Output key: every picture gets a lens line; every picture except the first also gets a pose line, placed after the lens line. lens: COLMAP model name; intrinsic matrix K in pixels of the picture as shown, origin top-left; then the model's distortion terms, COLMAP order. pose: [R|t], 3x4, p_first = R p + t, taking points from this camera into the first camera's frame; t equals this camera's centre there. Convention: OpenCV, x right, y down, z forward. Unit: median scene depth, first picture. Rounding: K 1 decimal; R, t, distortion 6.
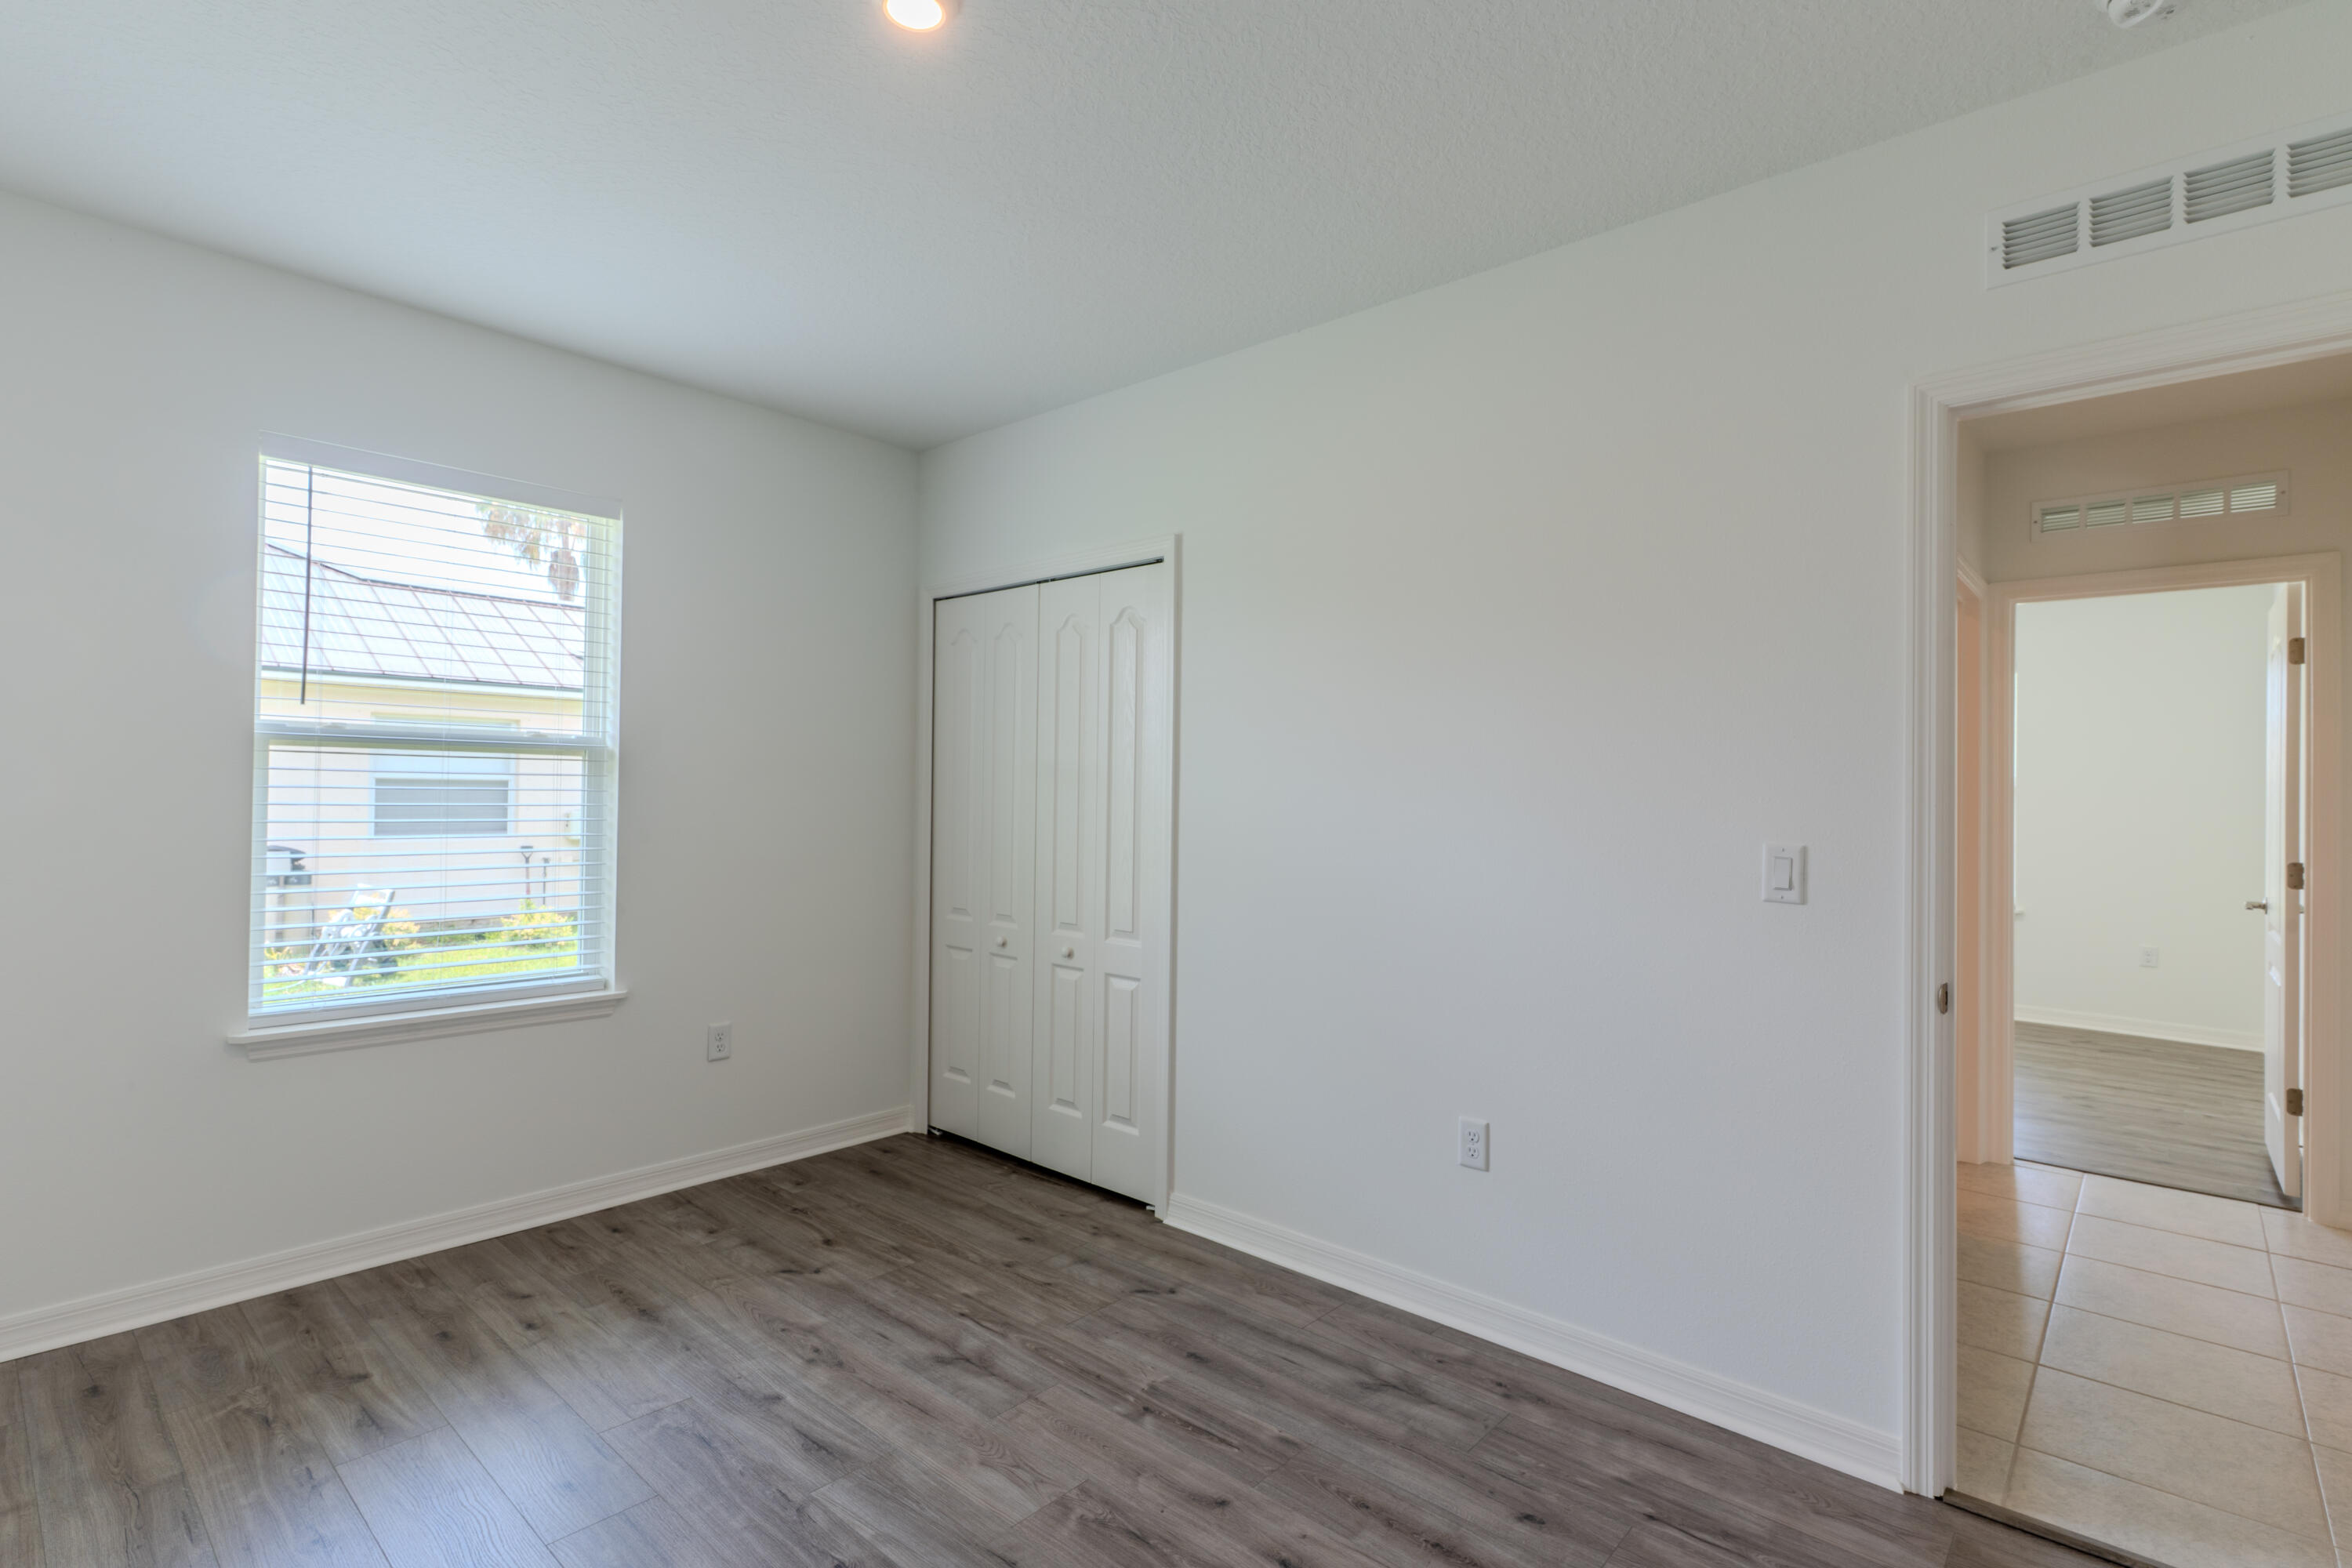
lens RADIAL K [[1111.7, 0, 1183.2], [0, 1111.7, 775.4], [0, 0, 1]] dist [0.004298, -0.001678]
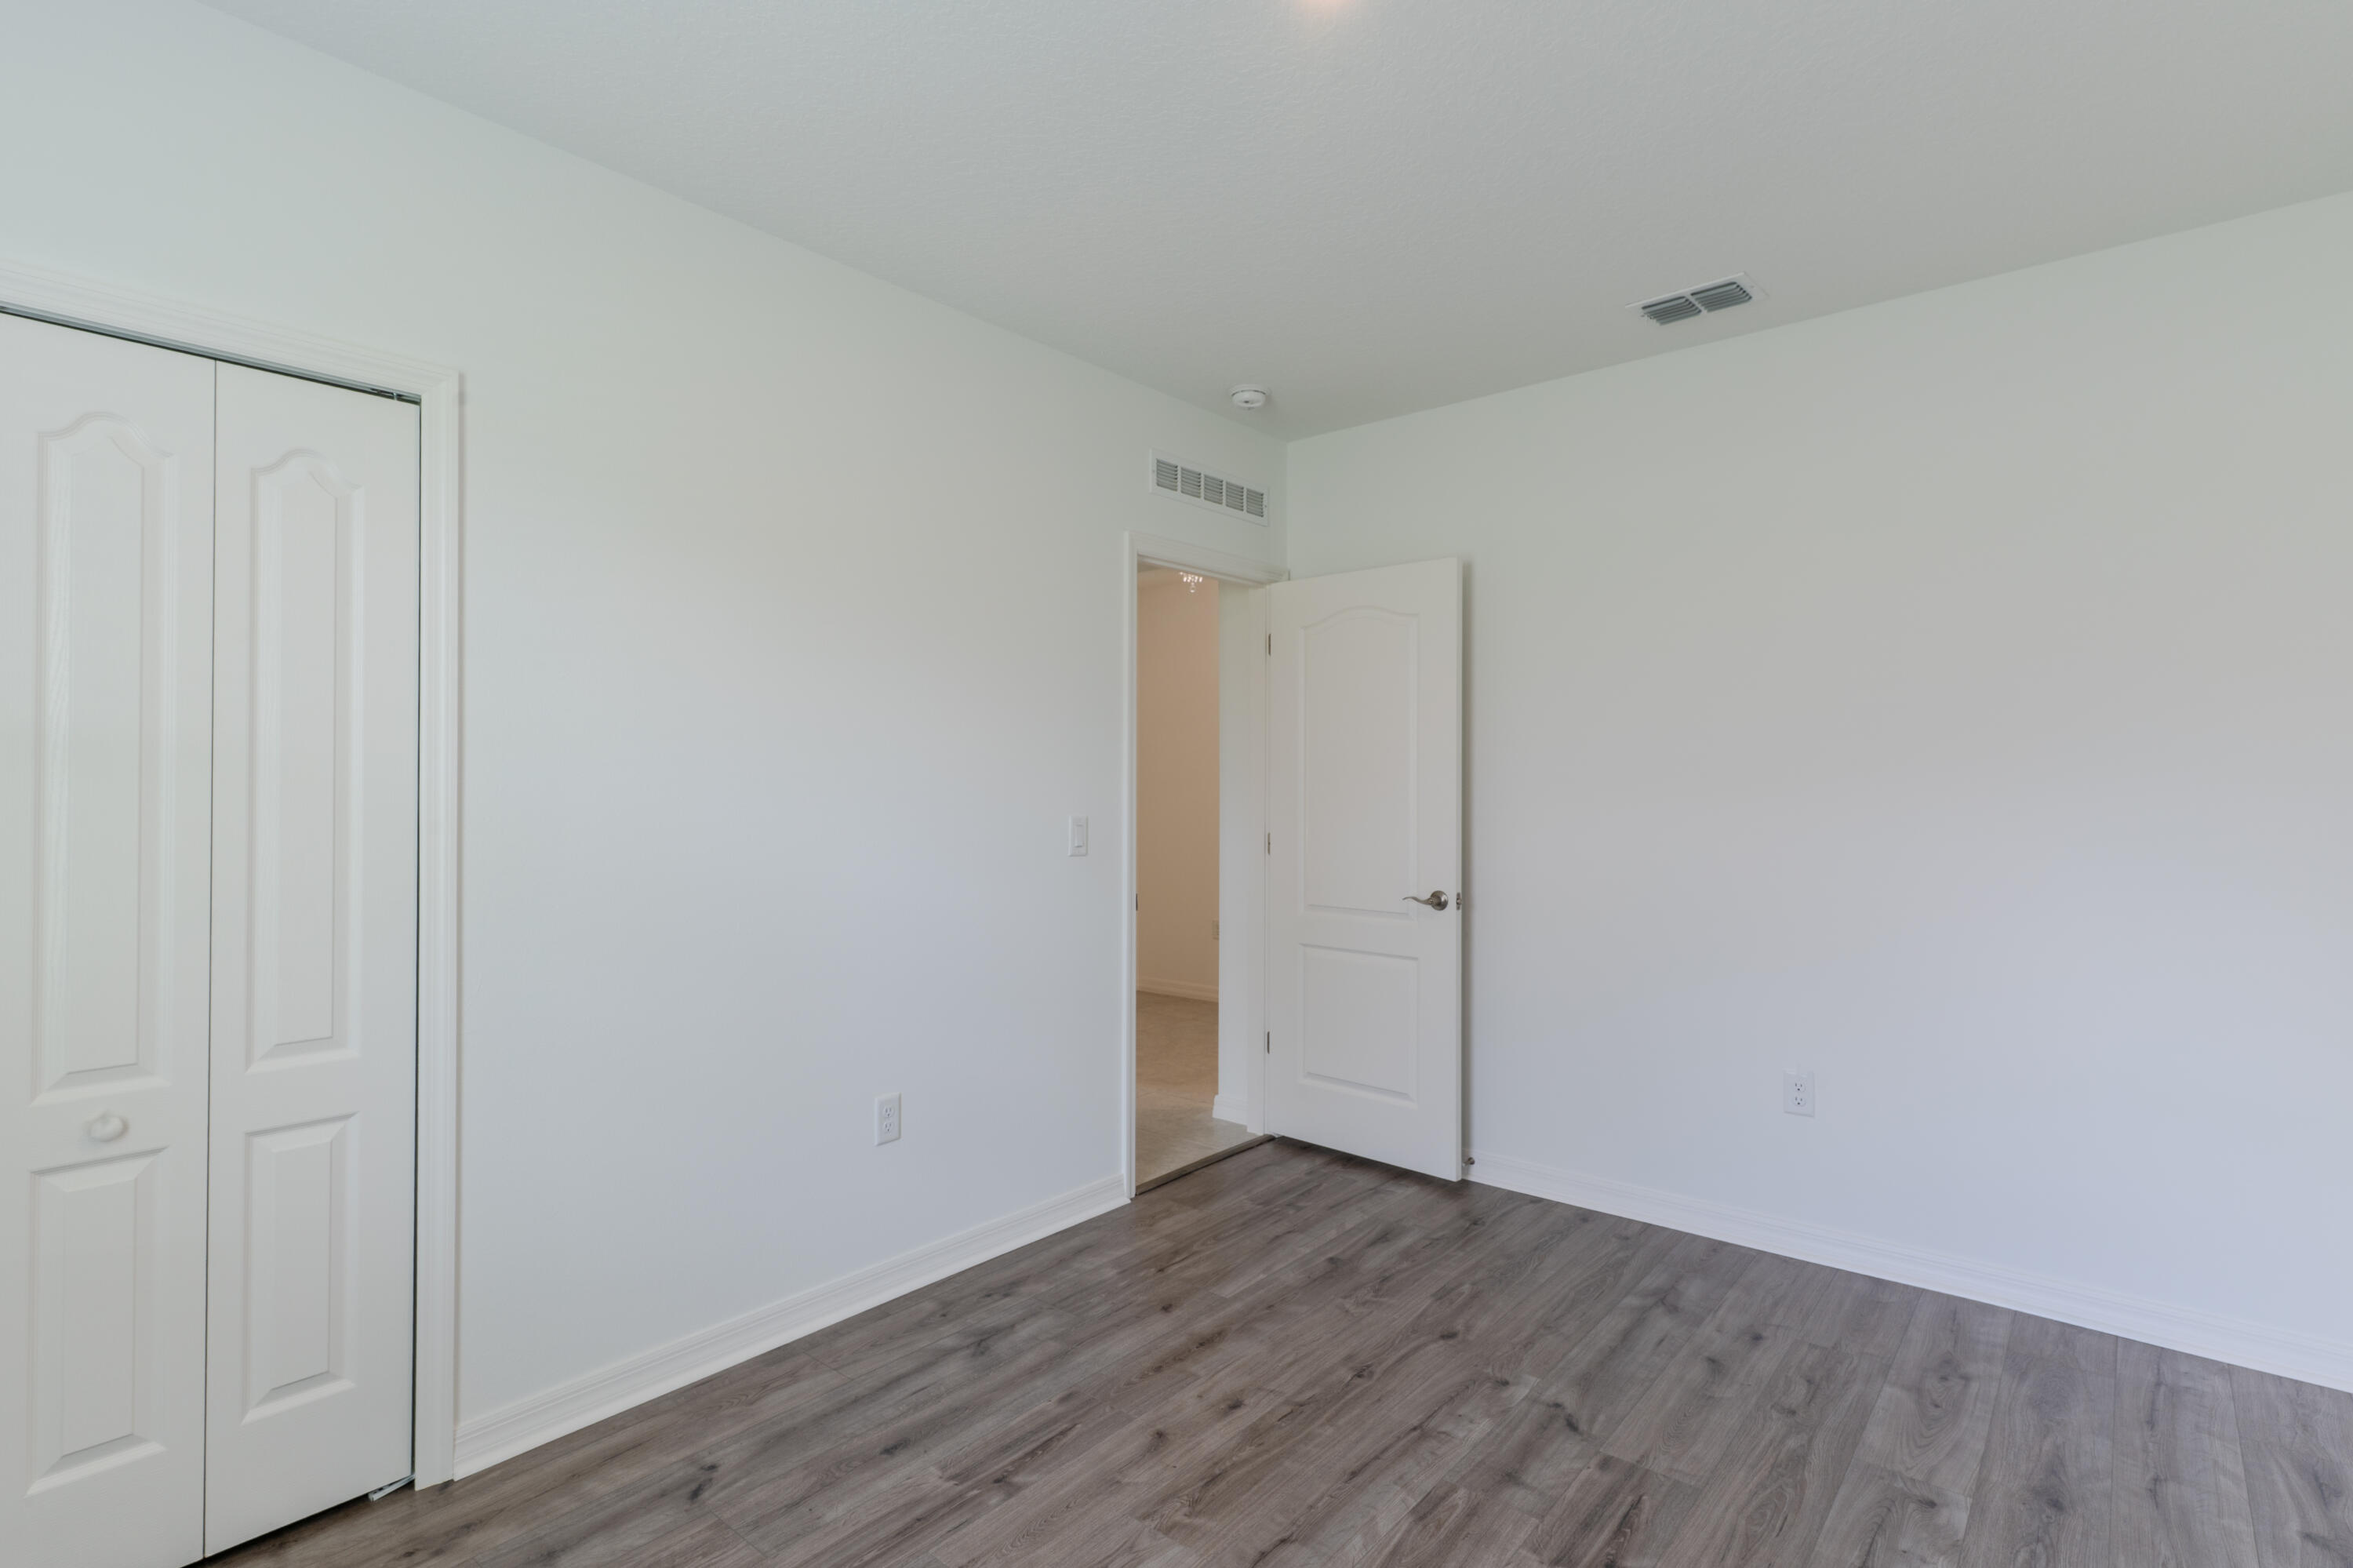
lens RADIAL K [[1112.2, 0, 1171.9], [0, 1112.2, 782.2], [0, 0, 1]] dist [0.004298, -0.001678]
pose [[-0.014720, -0.009367, 0.999848, -0.825534], [-0.017294, 0.999809, 0.009112, 0.000234], [-0.999742, -0.017157, -0.014879, 0.792876]]
